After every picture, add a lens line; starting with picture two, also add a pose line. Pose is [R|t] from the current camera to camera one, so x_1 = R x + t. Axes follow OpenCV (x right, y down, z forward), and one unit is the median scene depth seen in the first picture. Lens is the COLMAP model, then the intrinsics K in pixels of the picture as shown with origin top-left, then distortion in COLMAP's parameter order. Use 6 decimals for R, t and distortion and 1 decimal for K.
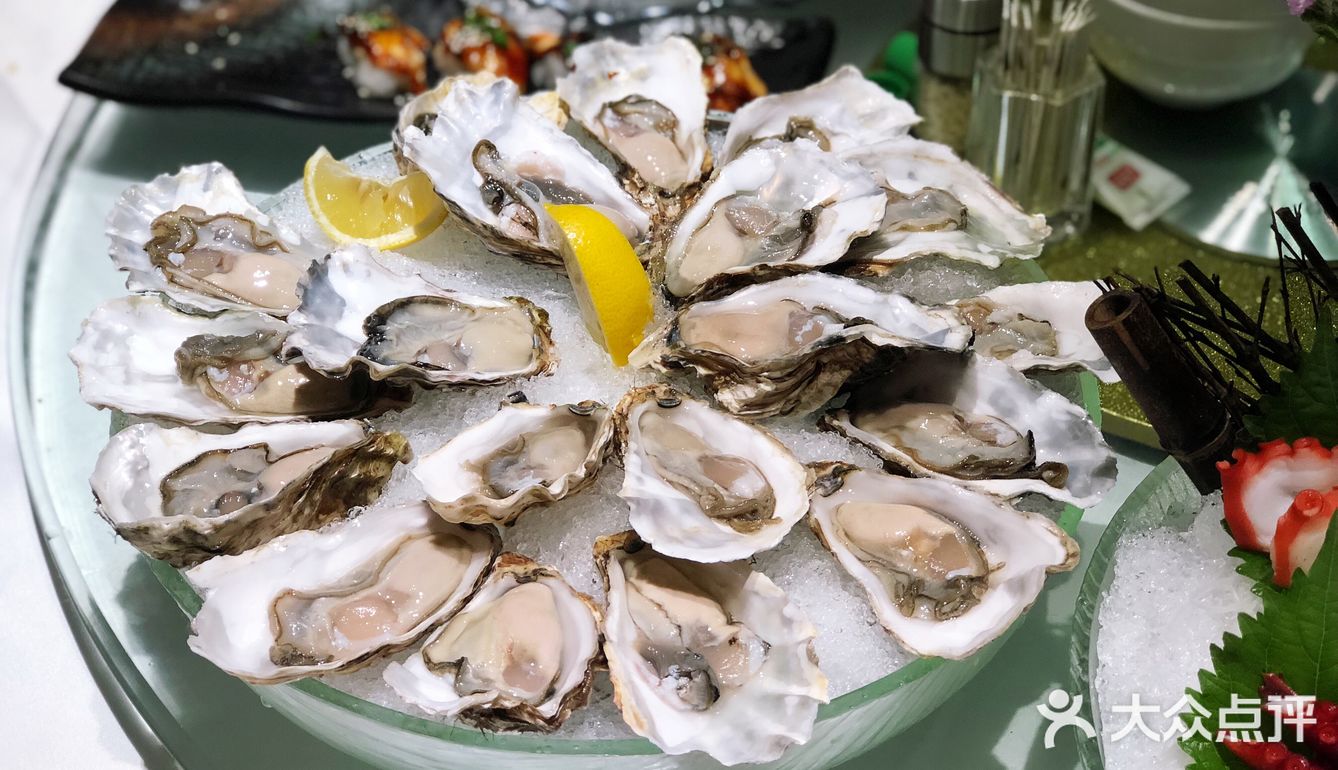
lens RADIAL K [[2204.4, 0, 669.0], [0, 2204.4, 385.0], [0, 0, 1]] dist [0.029010, 0.214558]
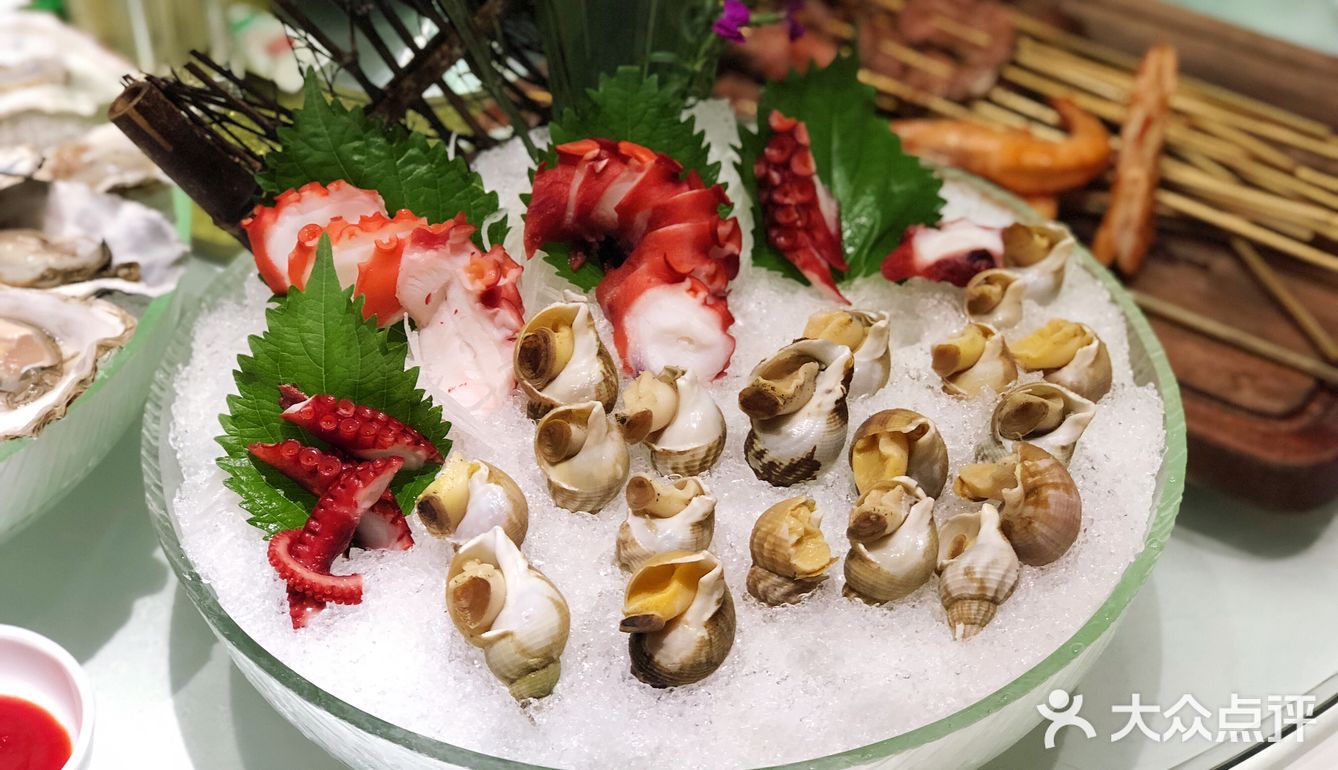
lens RADIAL K [[2204.4, 0, 669.0], [0, 2204.4, 385.0], [0, 0, 1]] dist [0.029010, 0.214558]
pose [[0.967296, -0.164189, 0.193338, 0.220089], [0.170283, 0.985278, -0.015217, 0.162438], [-0.187993, 0.047641, 0.981014, -0.108262]]
